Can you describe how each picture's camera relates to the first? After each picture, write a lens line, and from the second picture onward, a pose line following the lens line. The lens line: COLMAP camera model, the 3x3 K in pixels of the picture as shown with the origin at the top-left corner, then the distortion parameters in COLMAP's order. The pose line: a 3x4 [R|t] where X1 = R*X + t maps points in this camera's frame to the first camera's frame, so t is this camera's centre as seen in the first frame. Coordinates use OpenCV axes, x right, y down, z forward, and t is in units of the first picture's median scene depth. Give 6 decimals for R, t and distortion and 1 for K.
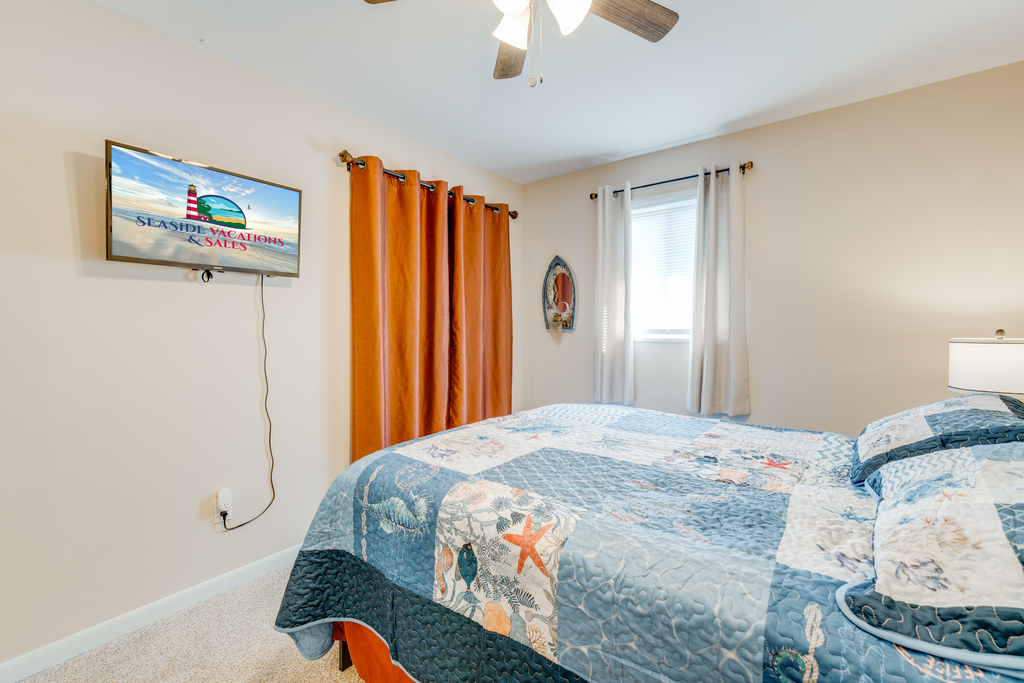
lens RADIAL K [[455.5, 0, 517.8], [0, 455.5, 326.9], [0, 0, 1]] dist [-0.002636, 0.000657]
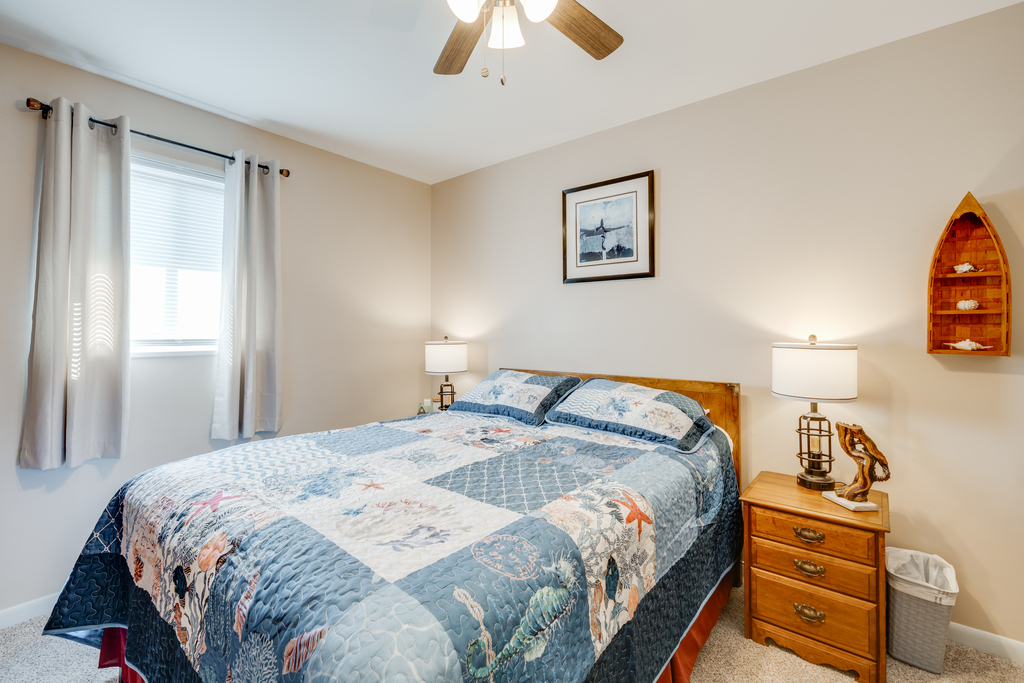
lens RADIAL K [[446.7, 0, 509.5], [0, 446.7, 320.2], [0, 0, 1]] dist [0.000288, -0.000104]
pose [[0.018598, 0.032525, 0.999298, -0.928286], [0.004416, 0.999458, -0.032613, 0.000243], [-0.999817, 0.005019, 0.018444, 1.024674]]
